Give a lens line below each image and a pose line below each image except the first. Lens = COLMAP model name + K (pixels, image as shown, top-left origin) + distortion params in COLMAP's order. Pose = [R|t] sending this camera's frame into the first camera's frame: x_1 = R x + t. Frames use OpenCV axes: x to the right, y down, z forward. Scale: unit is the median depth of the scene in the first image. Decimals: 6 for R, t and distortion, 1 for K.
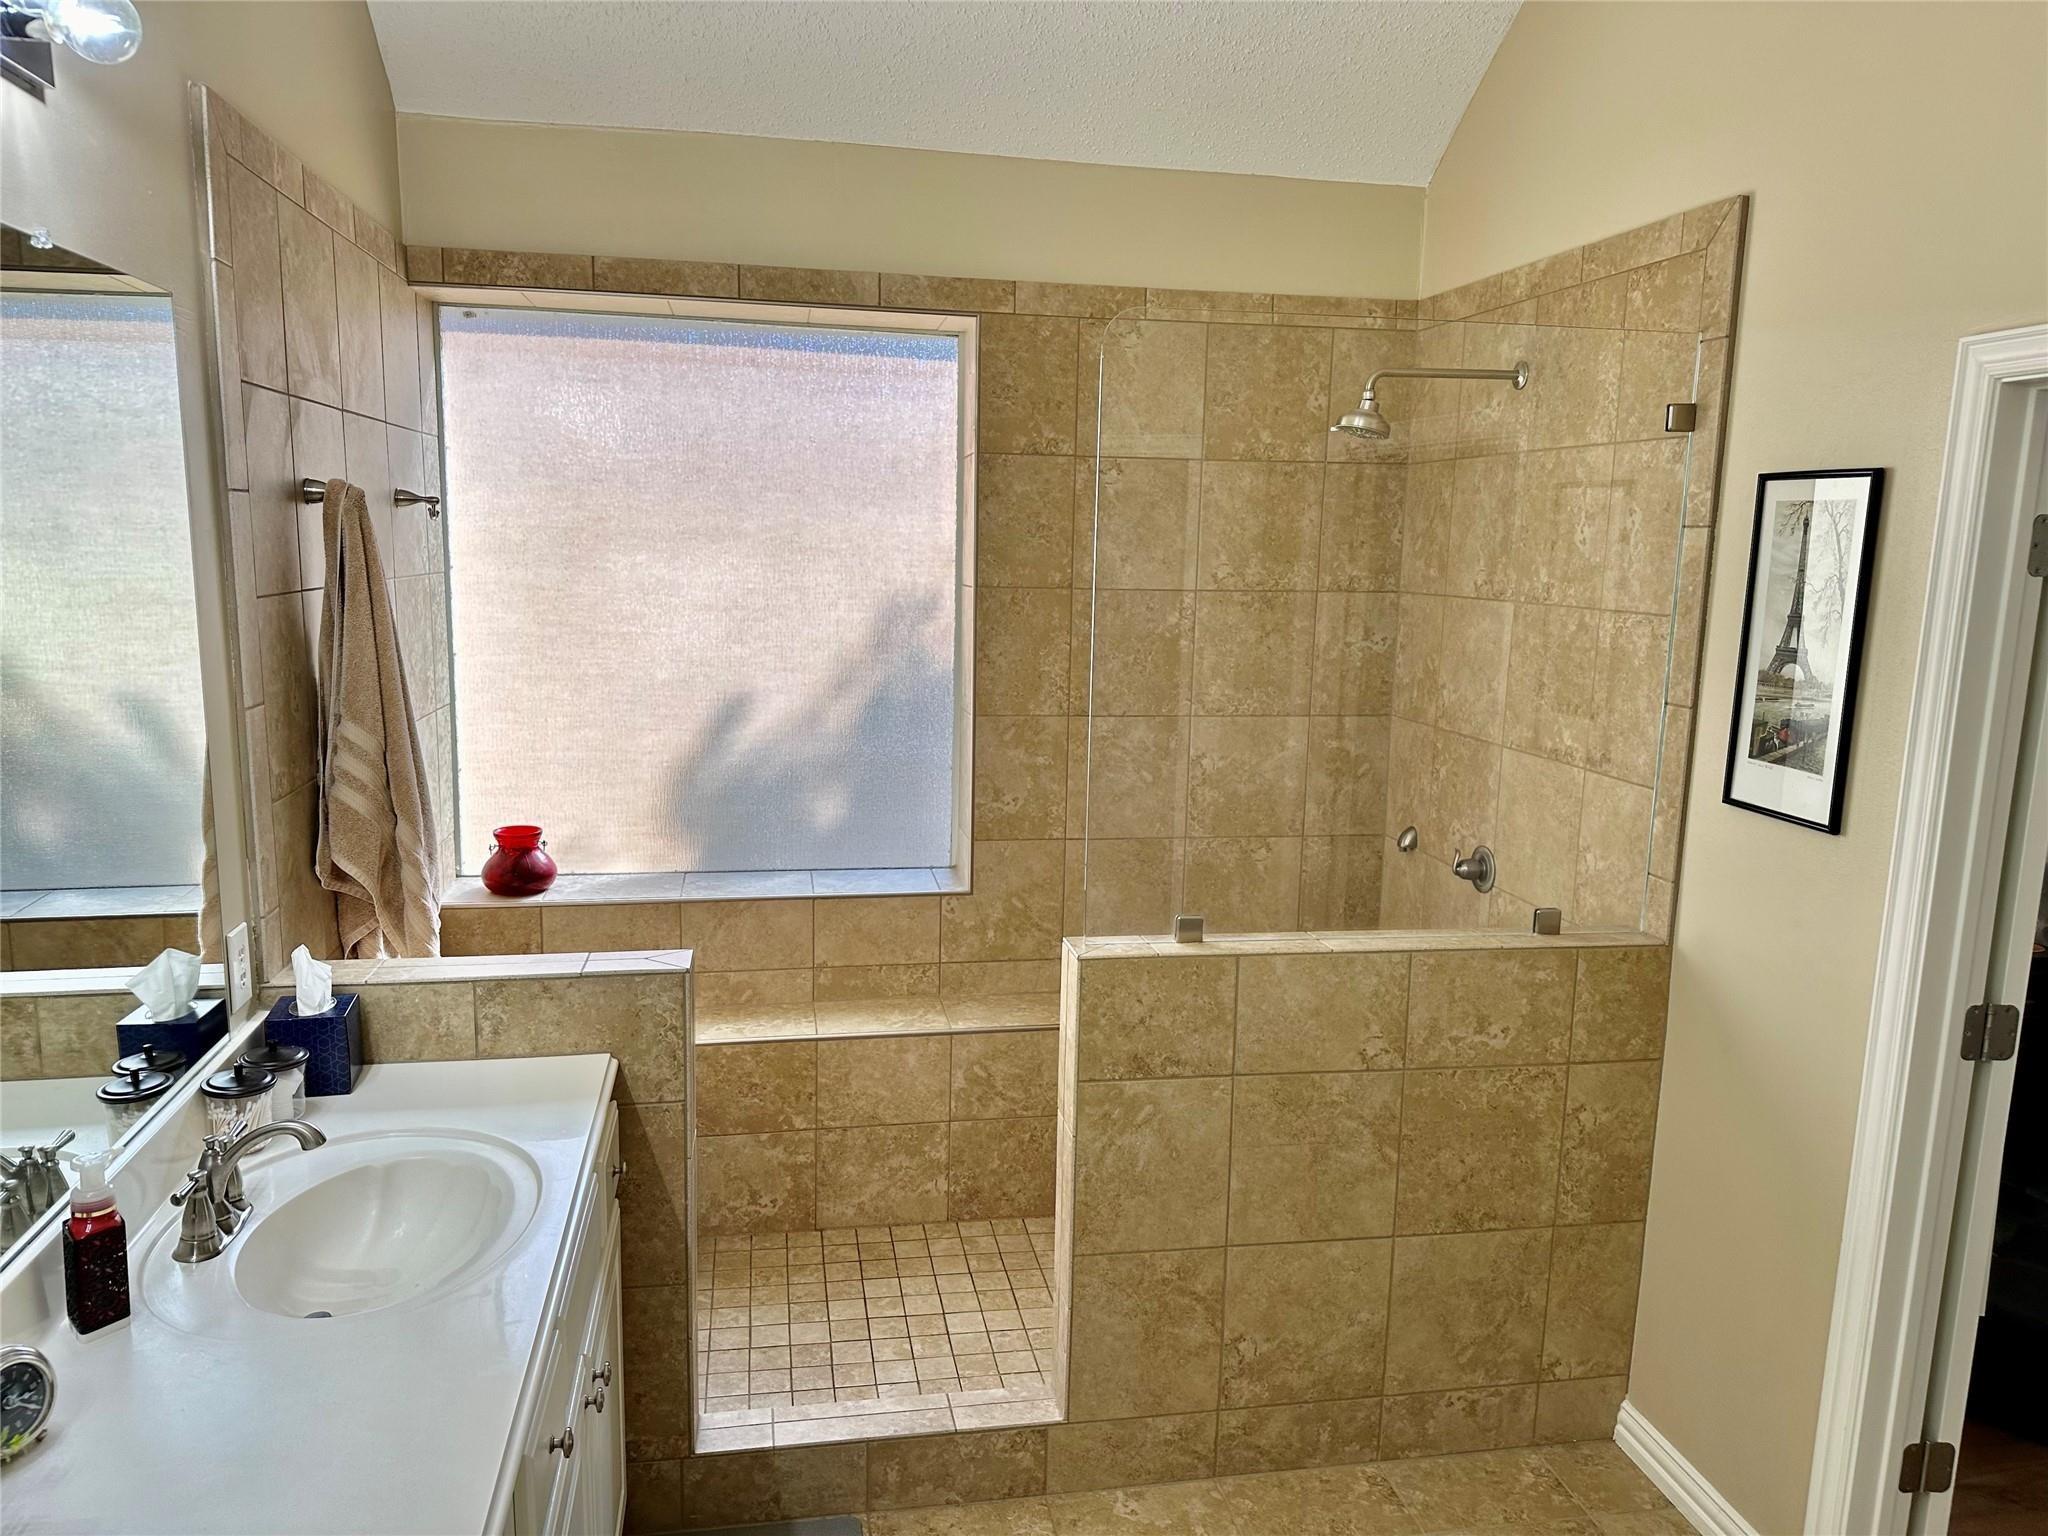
lens RADIAL K [[1454.5, 0, 1018.5], [0, 1454.5, 779.5], [0, 0, 1]] dist [0.089896, -0.015434]
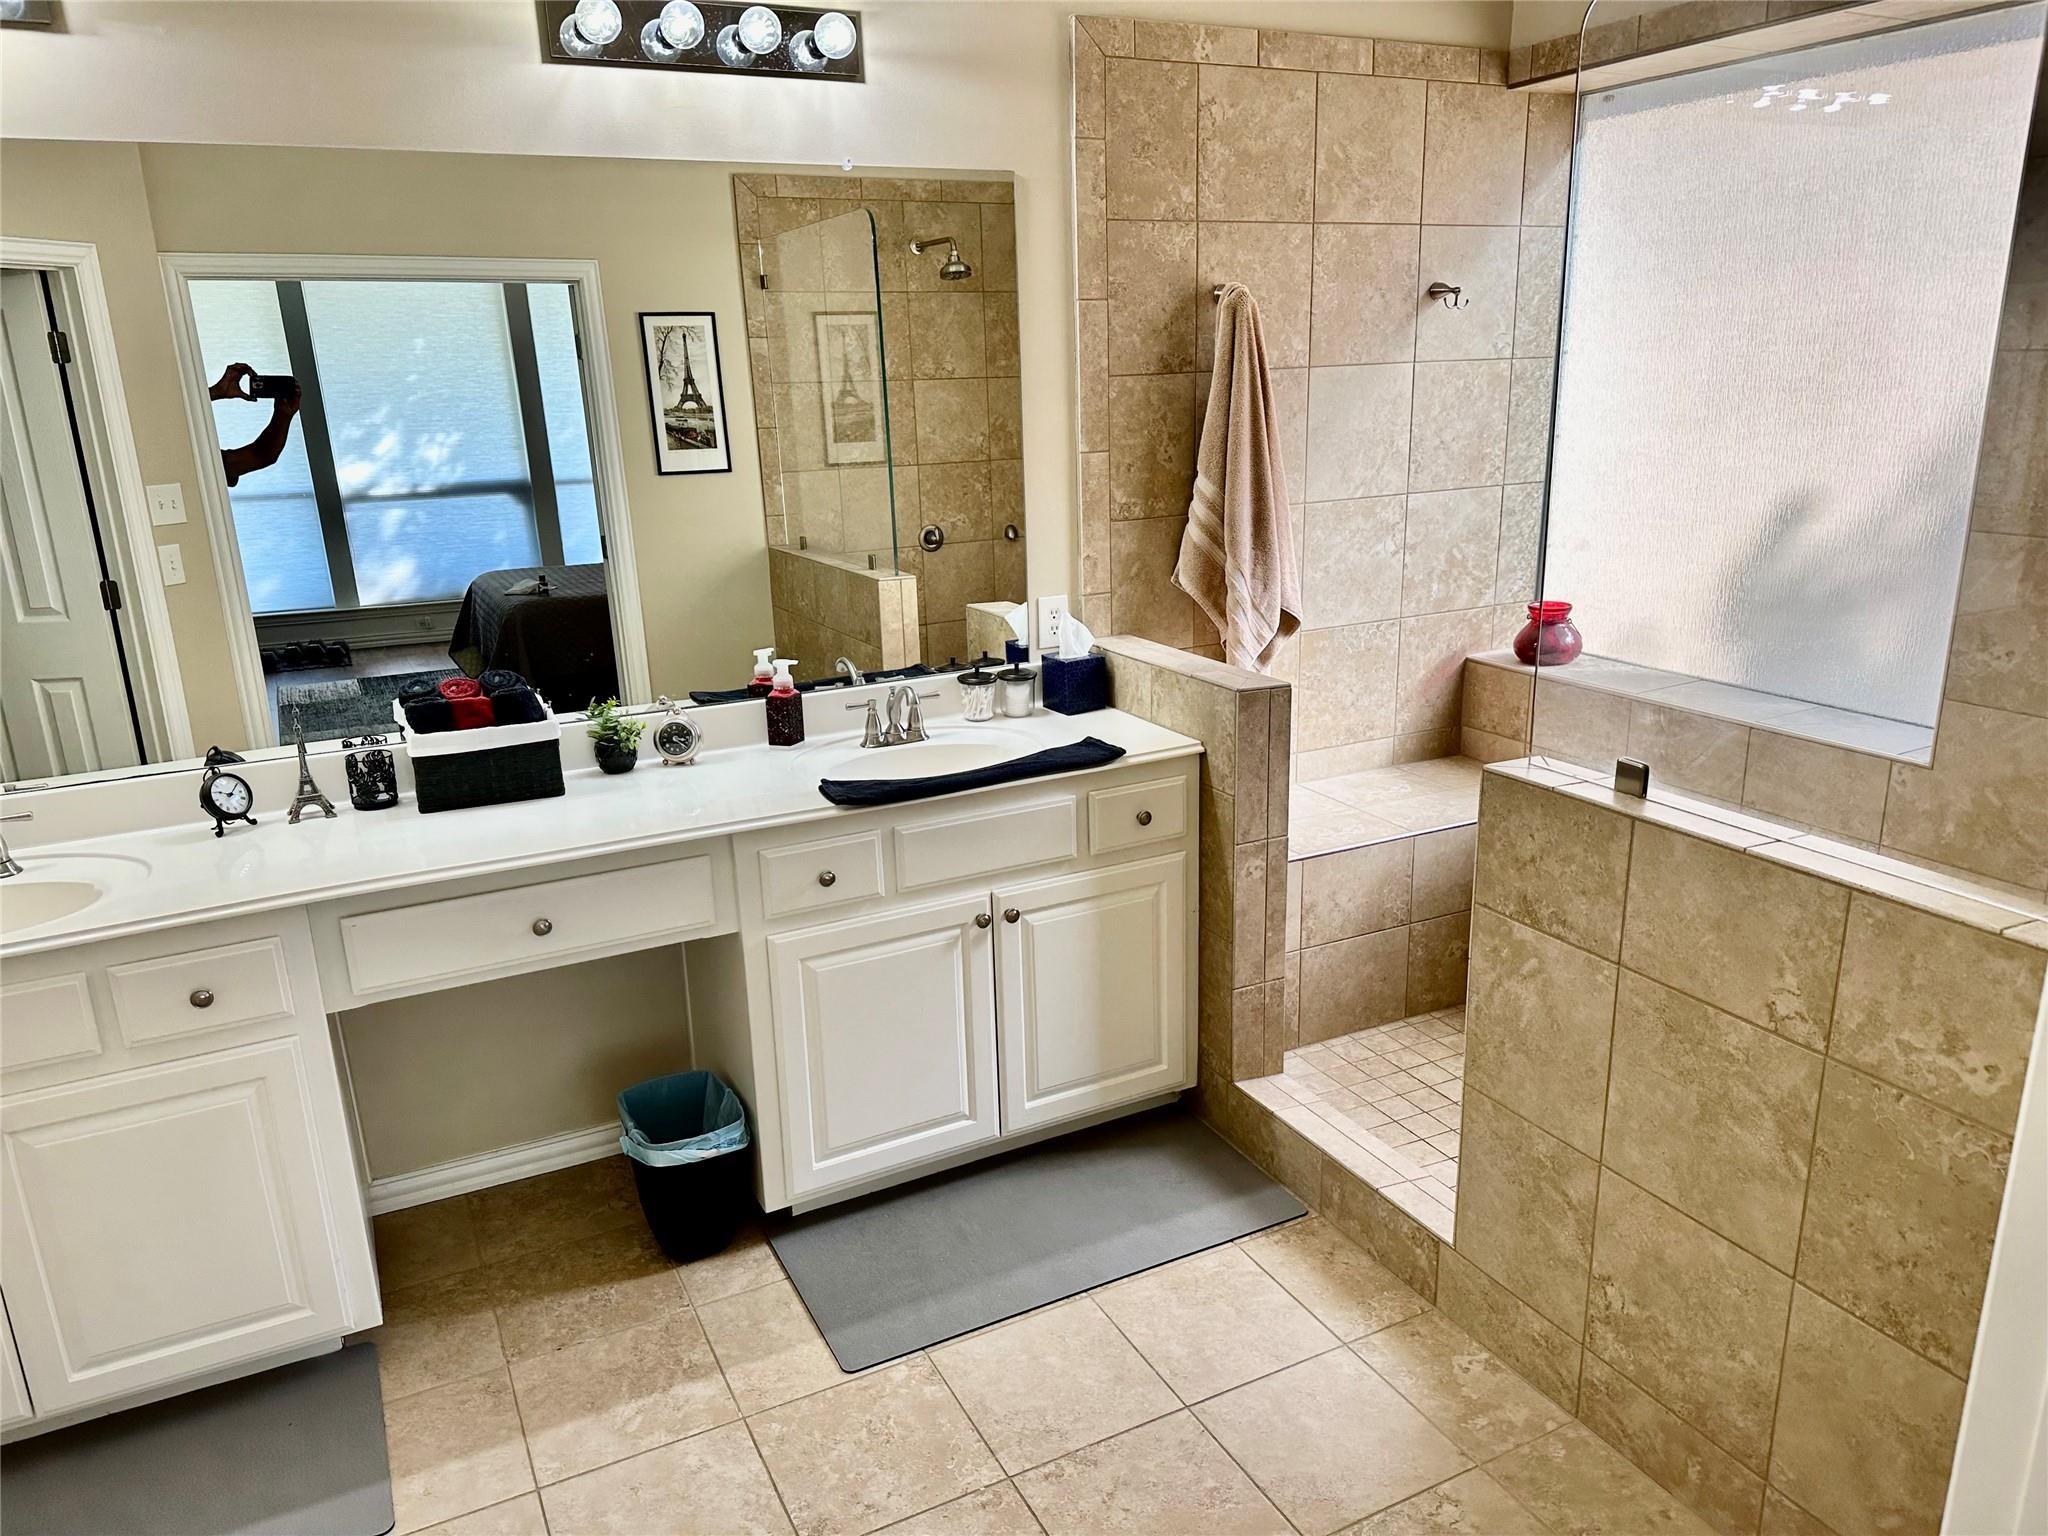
lens RADIAL K [[1454.5, 0, 1028.1], [0, 1454.5, 770.9], [0, 0, 1]] dist [0.089896, -0.015434]
pose [[0.292244, 0.235187, -0.926974, 0.769460], [-0.132862, 0.969874, 0.204185, -0.024576], [0.947070, 0.063487, 0.314688, 0.418434]]
